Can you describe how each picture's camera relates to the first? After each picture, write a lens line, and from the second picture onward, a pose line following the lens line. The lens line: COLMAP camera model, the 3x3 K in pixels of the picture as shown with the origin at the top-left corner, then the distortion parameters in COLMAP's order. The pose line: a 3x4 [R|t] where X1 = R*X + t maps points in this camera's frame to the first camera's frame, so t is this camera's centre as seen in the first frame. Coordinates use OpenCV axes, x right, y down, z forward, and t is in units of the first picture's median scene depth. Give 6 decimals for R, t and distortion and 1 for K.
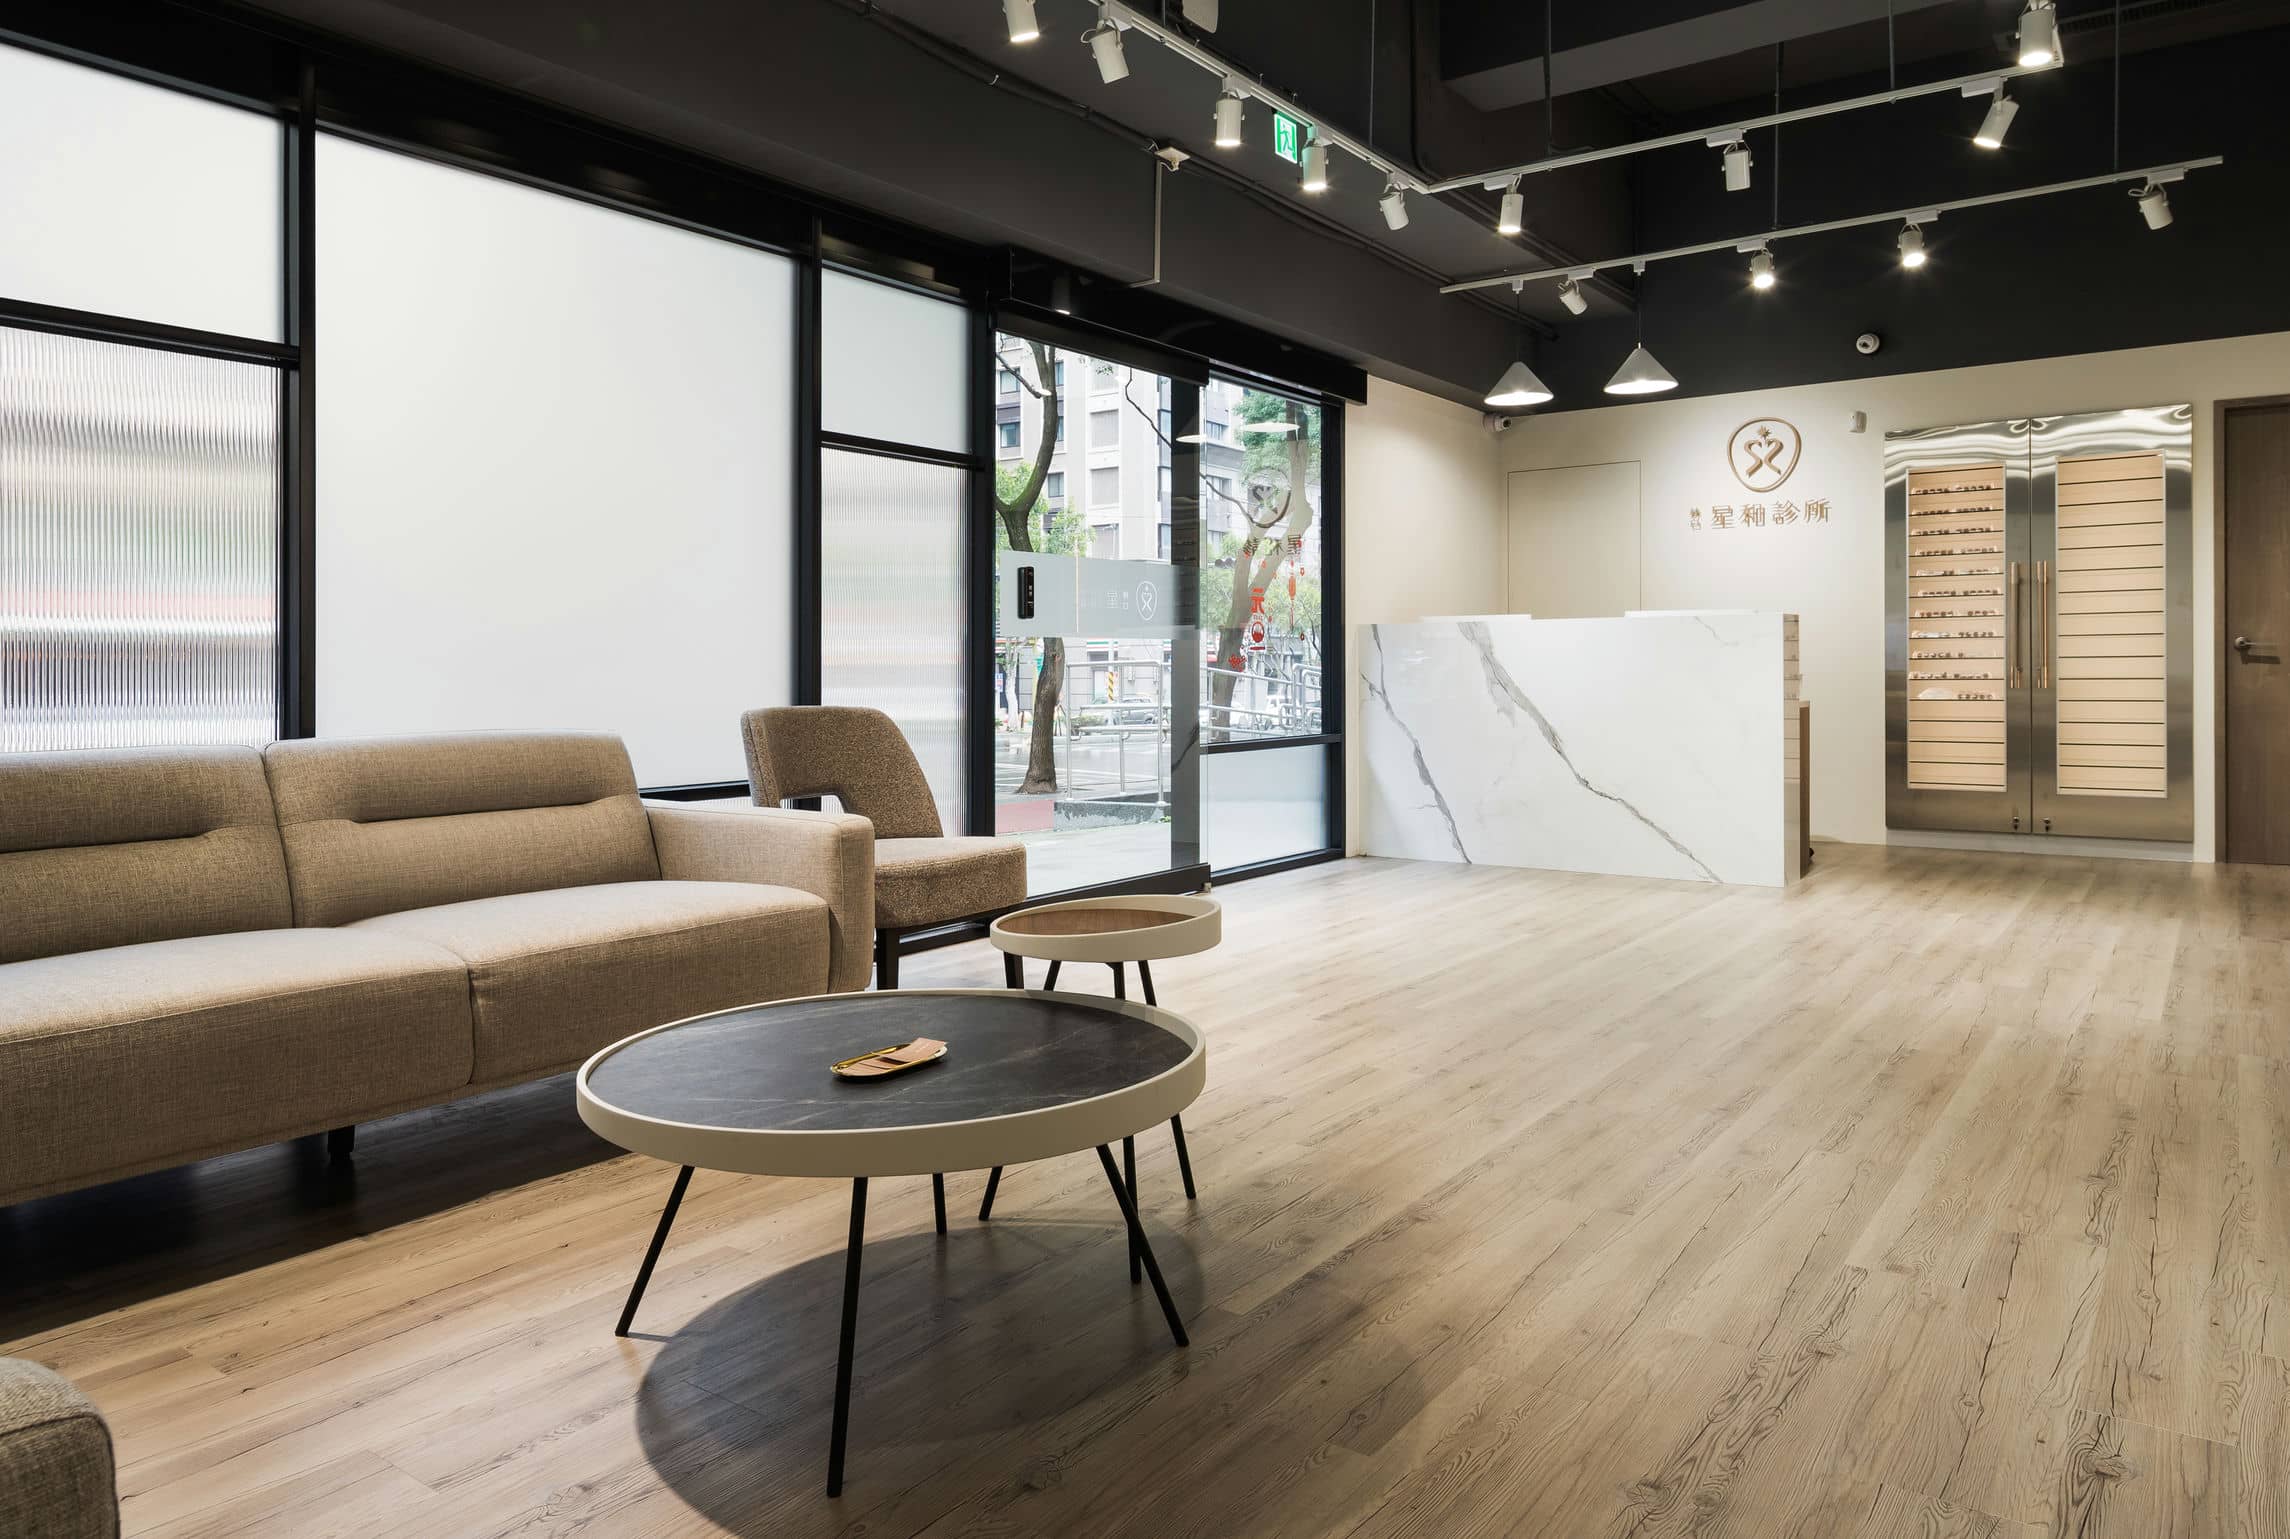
lens RADIAL K [[1318.8, 0, 1146.4], [0, 1318.8, 656.9], [0, 0, 1]] dist [0.004857, 0.000957]
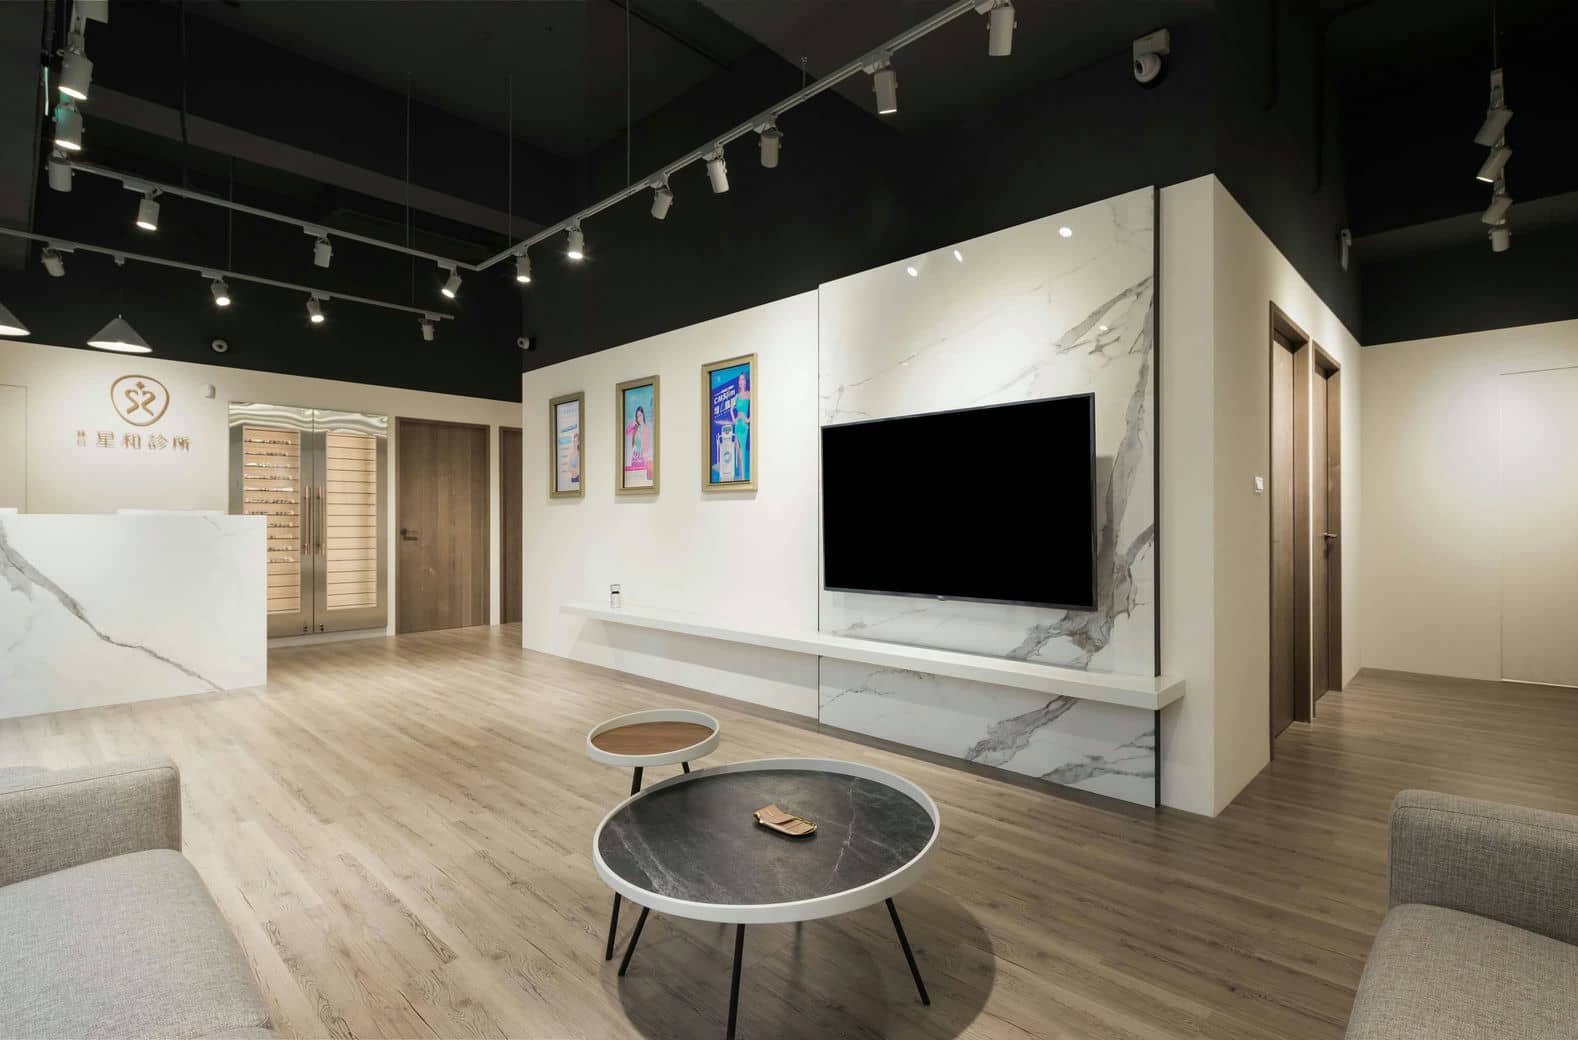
lens RADIAL K [[726.4, 0, 789.0], [0, 726.4, 520.0], [0, 0, 1]] dist [0.000711, -0.000298]
pose [[0.198477, 0.015154, 0.979988, -0.222157], [-0.004865, 0.999883, -0.014476, -0.014750], [-0.980093, -0.001895, 0.198528, 0.159250]]
